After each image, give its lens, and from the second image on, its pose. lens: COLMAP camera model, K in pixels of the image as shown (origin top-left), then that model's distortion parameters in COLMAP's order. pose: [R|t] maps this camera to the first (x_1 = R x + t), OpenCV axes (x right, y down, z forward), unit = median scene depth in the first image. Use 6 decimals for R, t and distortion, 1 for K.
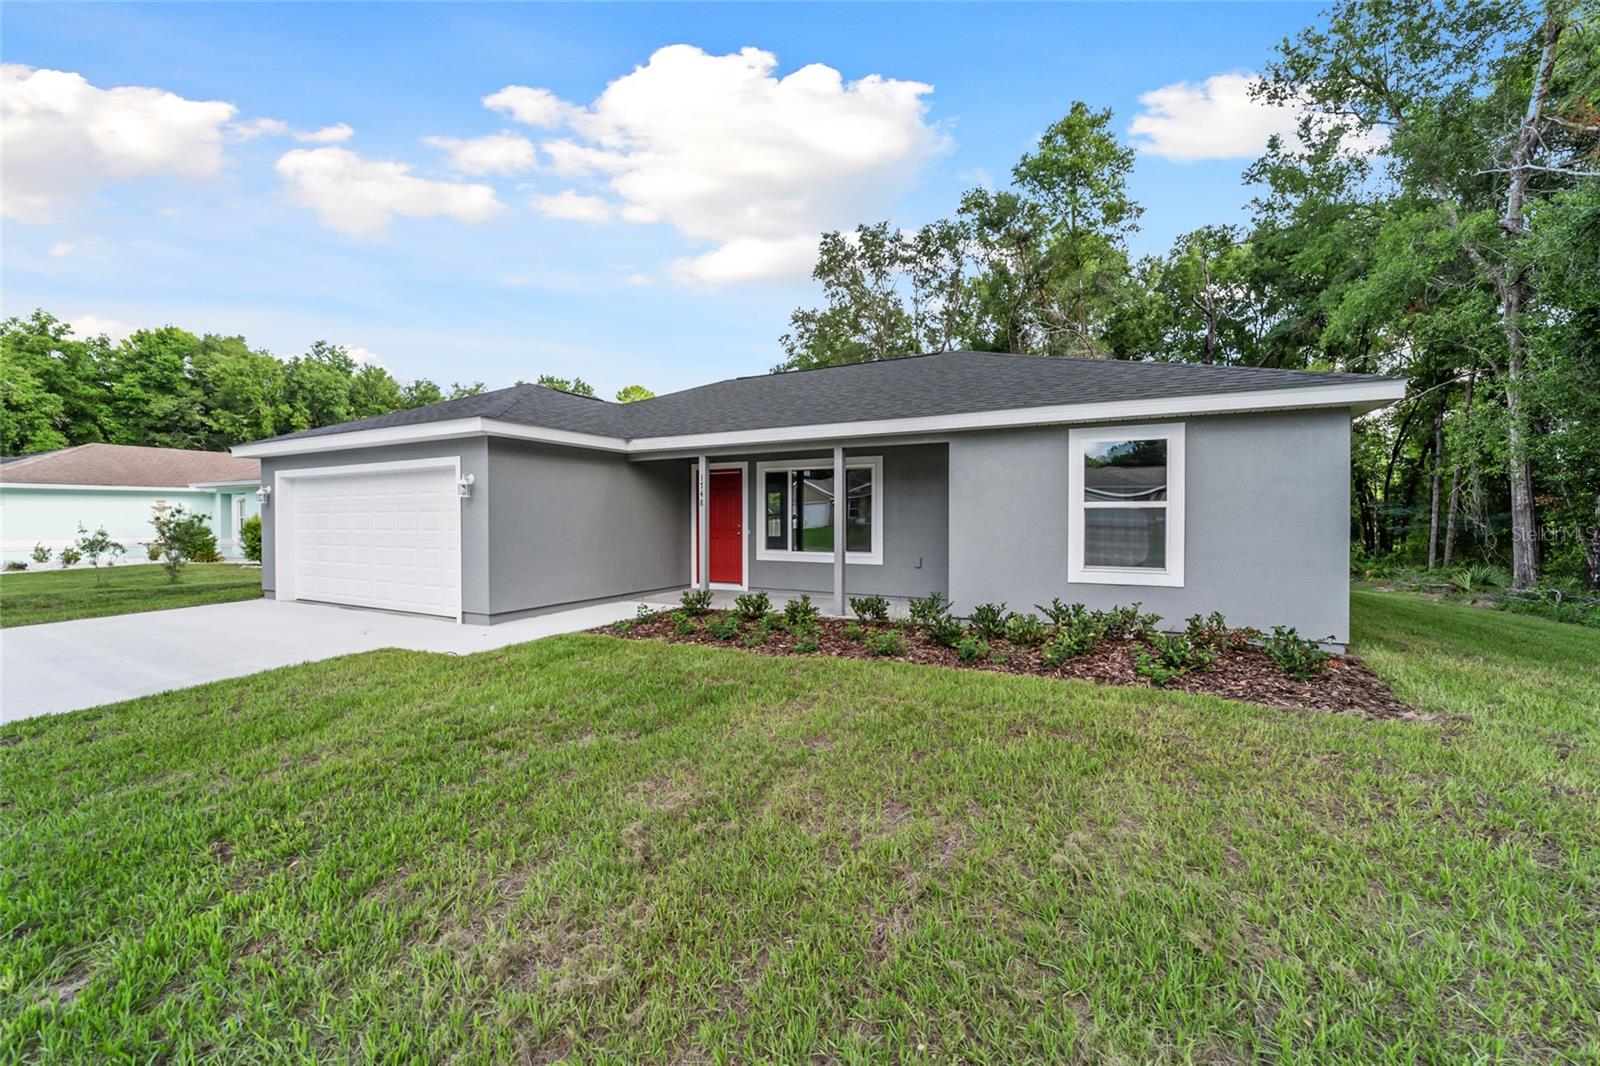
lens RADIAL K [[613.4, 0, 802.7], [0, 613.4, 532.1], [0, 0, 1]] dist [-0.017894, 0.008293]
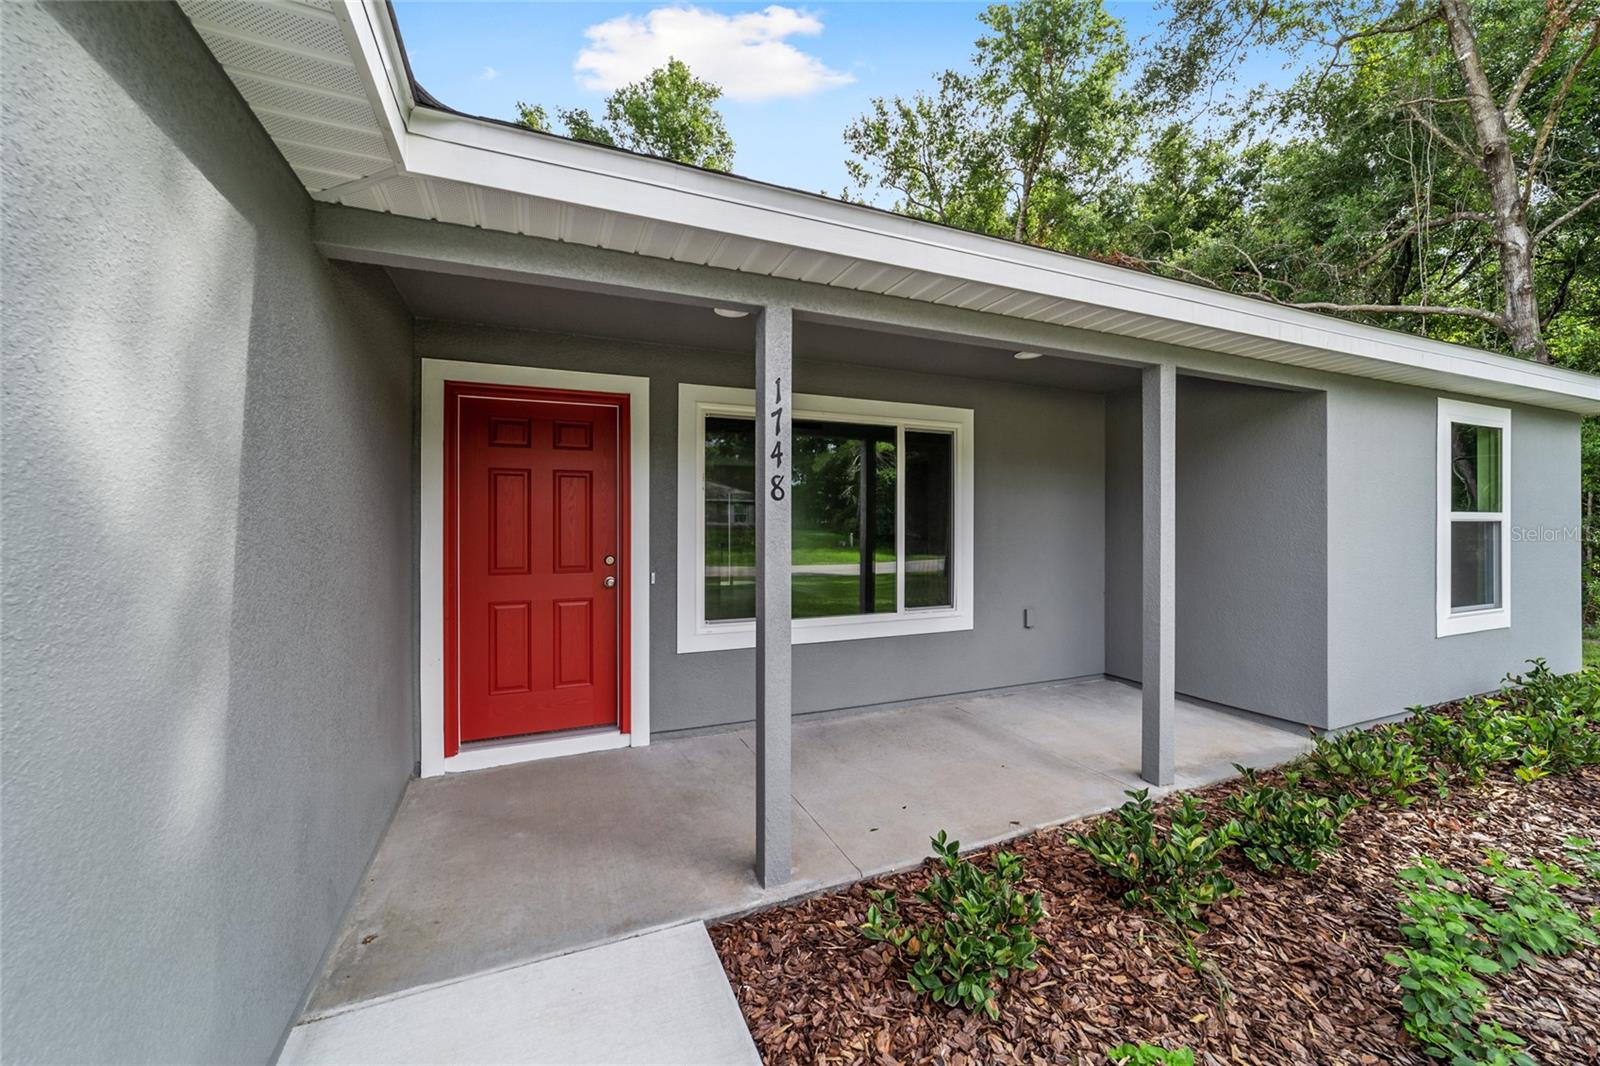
lens RADIAL K [[613.4, 0, 791.4], [0, 613.4, 527.5], [0, 0, 1]] dist [-0.017894, 0.008293]
pose [[0.642397, -0.003416, 0.766364, -0.306823], [0.016659, 0.999816, -0.009507, -0.023784], [-0.766191, 0.018874, 0.642336, 0.710066]]
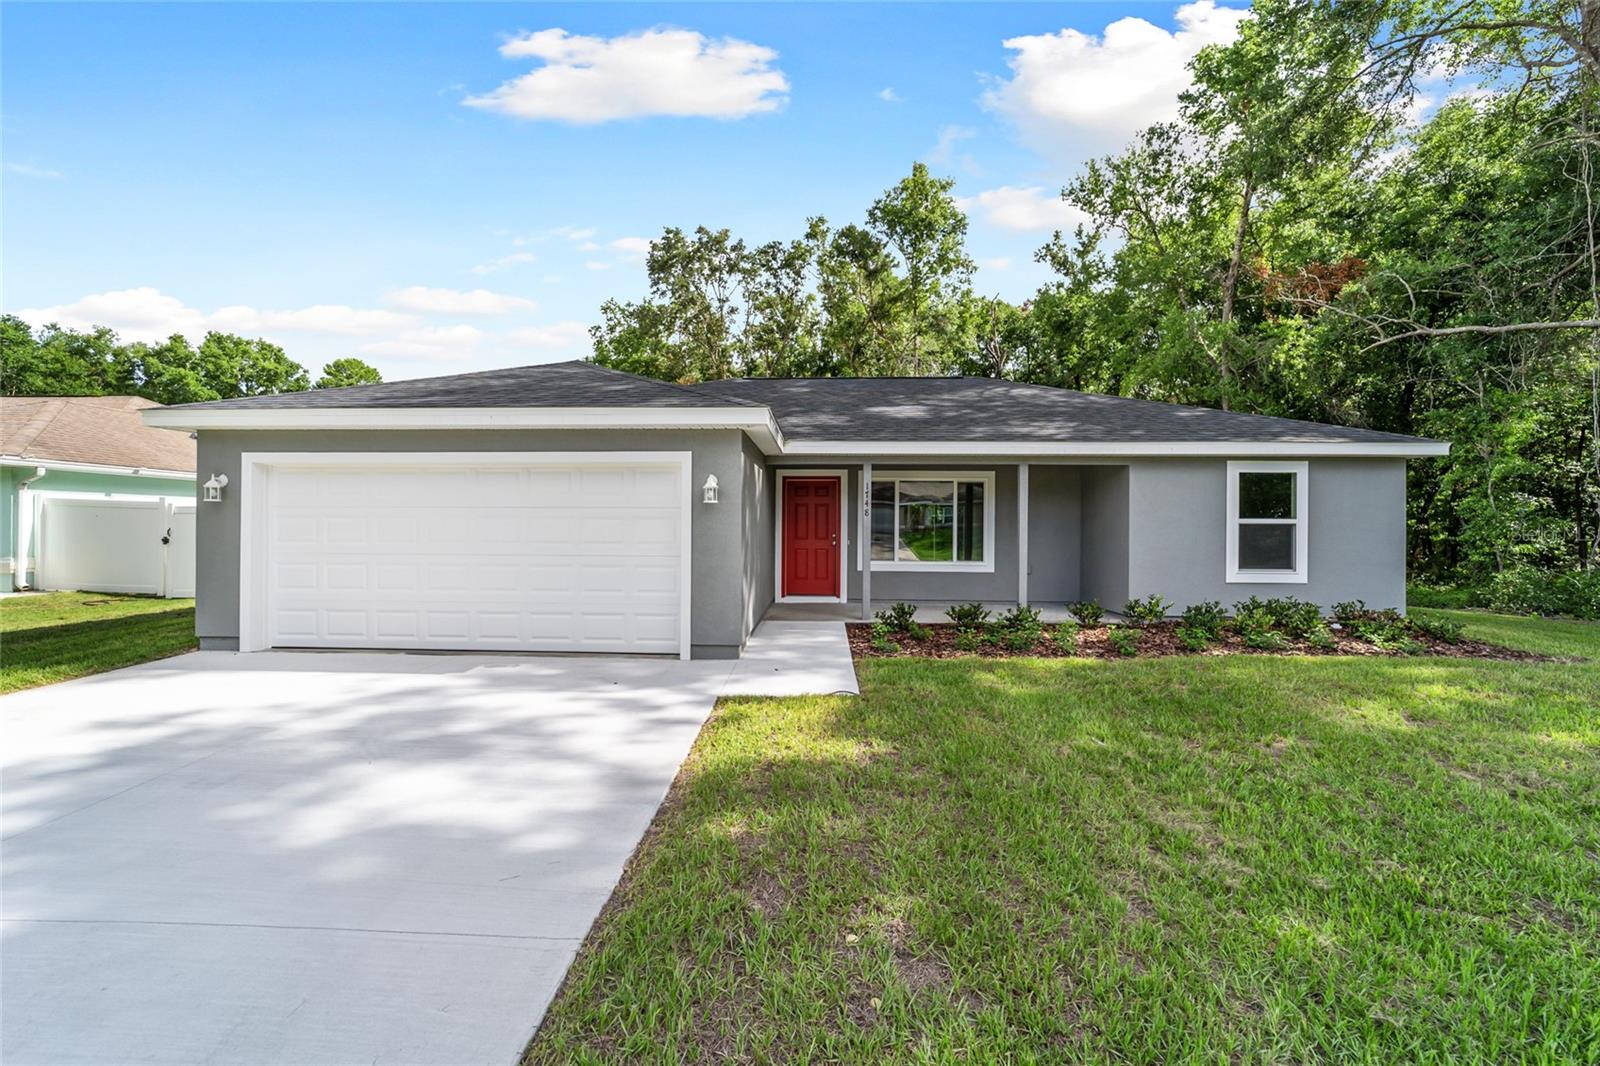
lens RADIAL K [[613.4, 0, 793.9], [0, 613.4, 522.8], [0, 0, 1]] dist [-0.017894, 0.008293]
pose [[0.908779, 0.007089, 0.417218, -0.572711], [0.001667, 0.999786, -0.020618, -0.010508], [-0.417275, 0.019433, 0.908572, 0.149254]]
